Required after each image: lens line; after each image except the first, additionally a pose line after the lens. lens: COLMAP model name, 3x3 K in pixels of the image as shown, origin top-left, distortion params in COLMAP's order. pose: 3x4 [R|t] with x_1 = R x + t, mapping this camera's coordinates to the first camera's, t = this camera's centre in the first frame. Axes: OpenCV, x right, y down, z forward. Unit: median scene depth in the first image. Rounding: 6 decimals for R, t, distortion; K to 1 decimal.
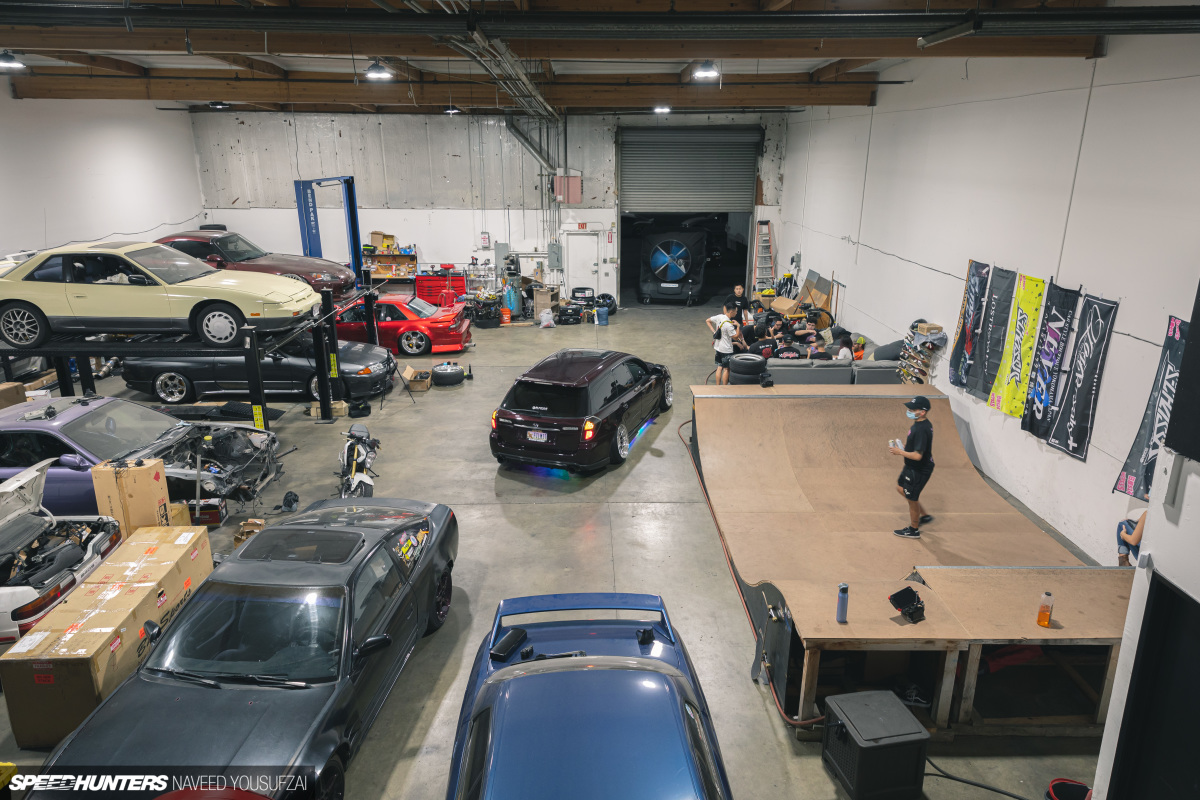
lens RADIAL K [[779.6, 0, 600.0], [0, 779.6, 400.0], [0, 0, 1]] dist [-0.006364, 0.031327]
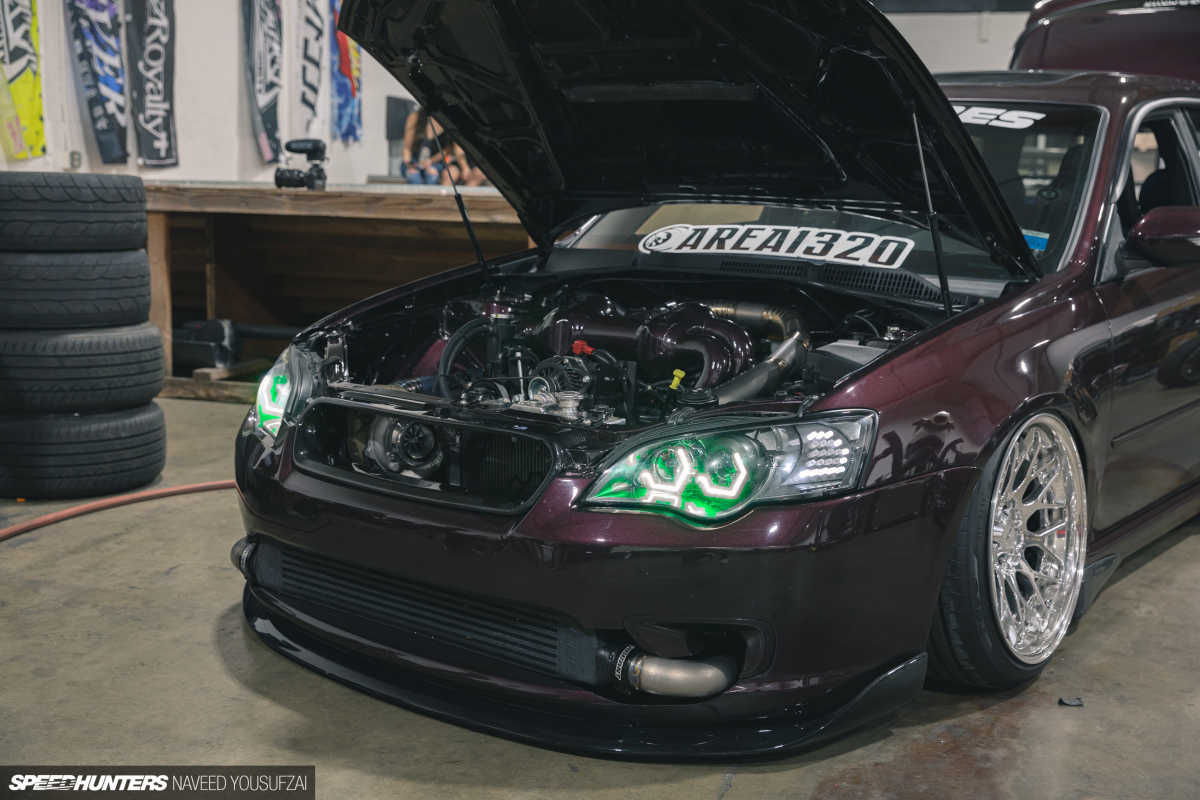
lens RADIAL K [[1399.4, 0, 600.0], [0, 1399.4, 400.0], [0, 0, 1]] dist [0.013900, 0.006457]
pose [[-0.932962, -0.063977, 0.354244, -0.093390], [0.105469, 0.892313, 0.438924, -0.198345], [-0.344177, 0.446861, -0.825746, 1.802739]]
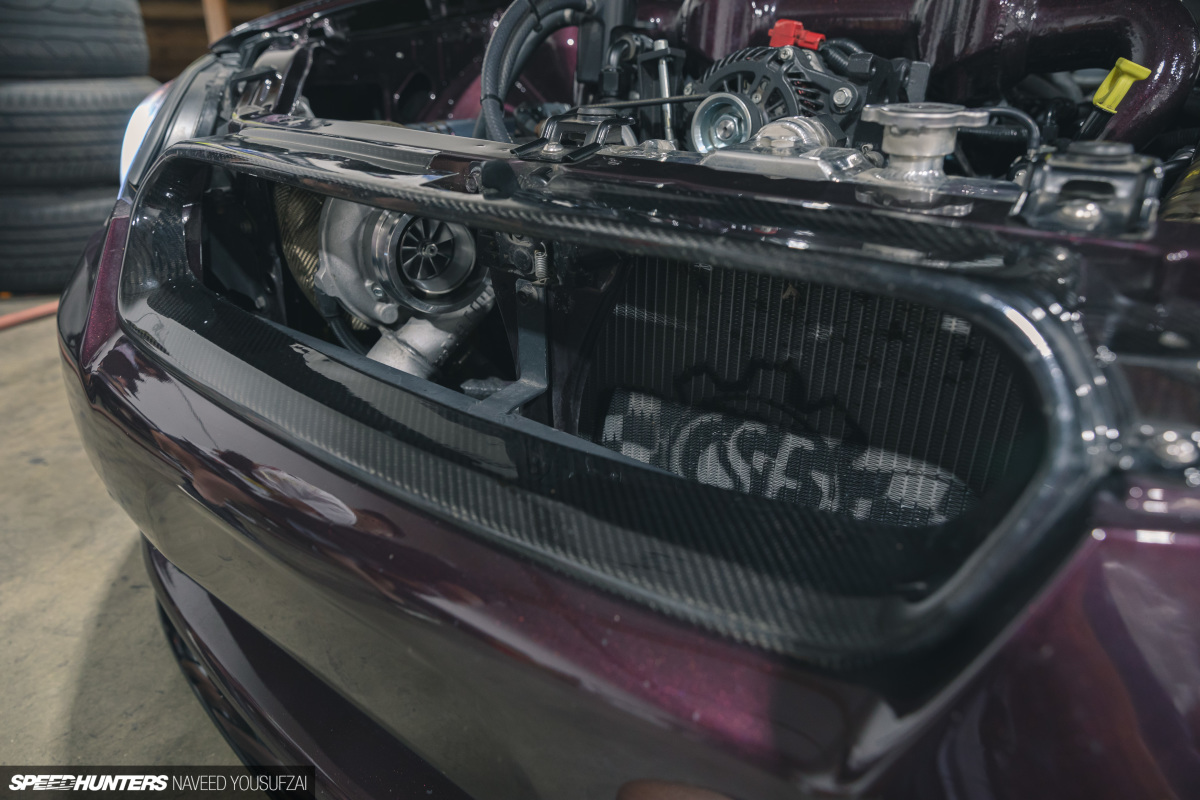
lens RADIAL K [[779.6, 0, 600.0], [0, 779.6, 400.0], [0, 0, 1]] dist [-0.006364, 0.031327]
pose [[-0.938674, -0.148731, 0.311080, 0.010499], [0.102939, 0.740167, 0.664497, -0.098919], [-0.329082, 0.655768, -0.679466, 1.624939]]
